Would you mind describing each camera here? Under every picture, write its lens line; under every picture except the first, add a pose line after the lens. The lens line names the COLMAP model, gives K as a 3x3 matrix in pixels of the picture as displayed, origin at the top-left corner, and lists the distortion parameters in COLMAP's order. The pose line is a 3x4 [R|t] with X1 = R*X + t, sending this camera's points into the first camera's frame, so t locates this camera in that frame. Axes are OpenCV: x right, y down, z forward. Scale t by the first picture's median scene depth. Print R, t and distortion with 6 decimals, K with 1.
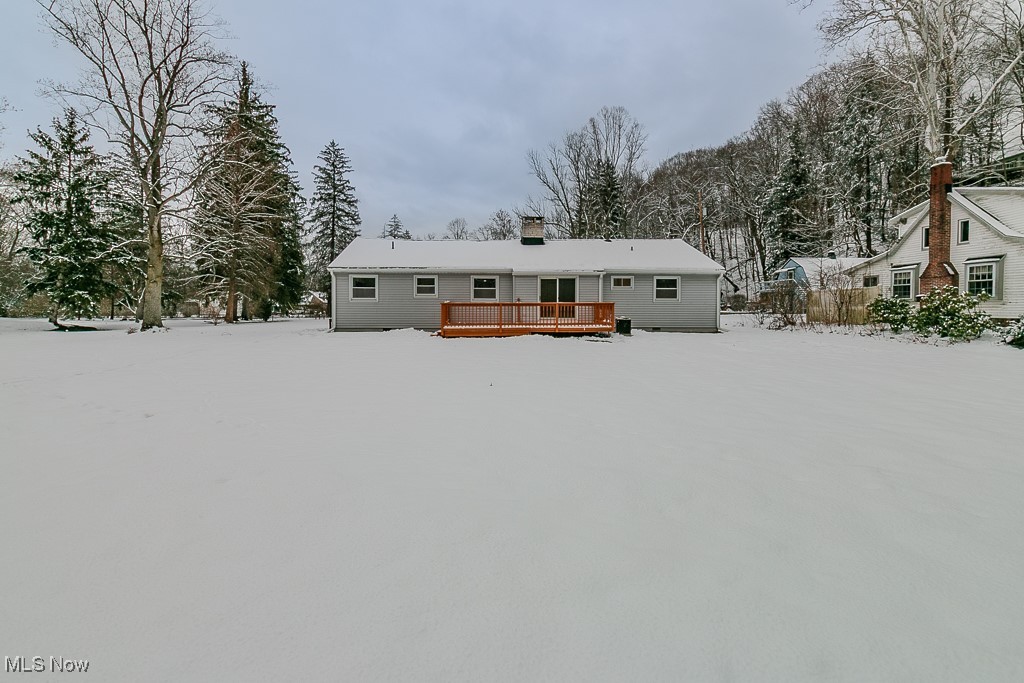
lens RADIAL K [[471.5, 0, 512.0], [0, 471.5, 341.5], [0, 0, 1]] dist [0.000221, 0.000047]
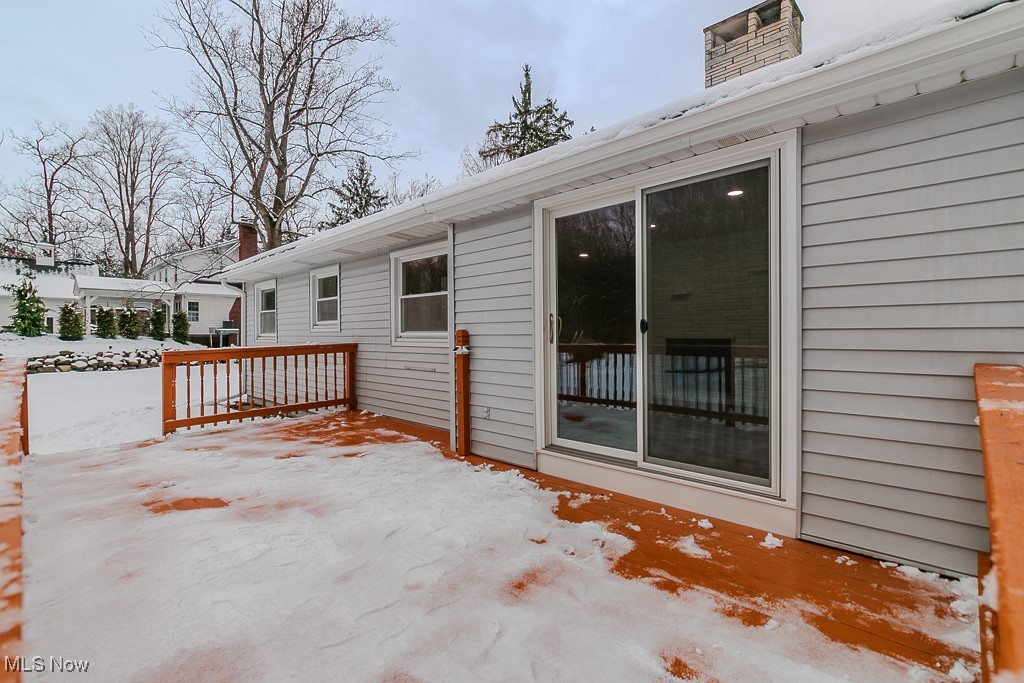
lens RADIAL K [[471.5, 0, 512.0], [0, 471.5, 341.5], [0, 0, 1]] dist [0.000221, 0.000047]
pose [[0.665826, 0.008544, -0.746058, 0.178628], [-0.050549, 0.998153, -0.033683, -0.080529], [0.744393, 0.060139, 0.665028, 0.869683]]
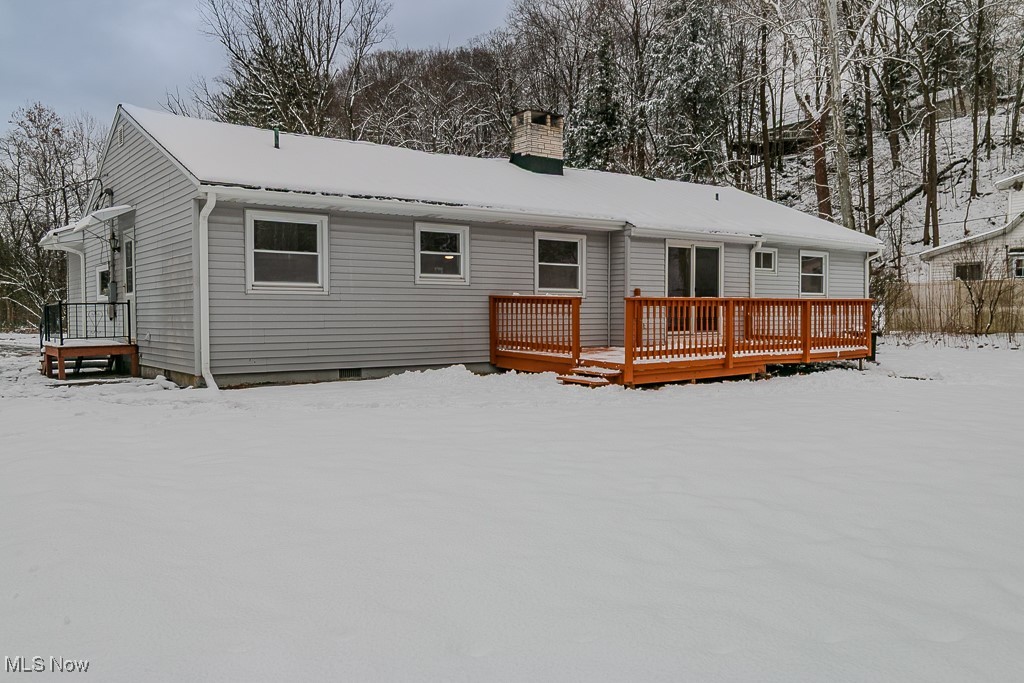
lens RADIAL K [[819.1, 0, 512.0], [0, 819.1, 341.5], [0, 0, 1]] dist [0.004967, 0.001350]
pose [[0.841967, -0.023910, 0.539000, -0.486780], [0.043496, 0.998774, -0.023640, -0.029218], [-0.537774, 0.043349, 0.841974, 0.419250]]
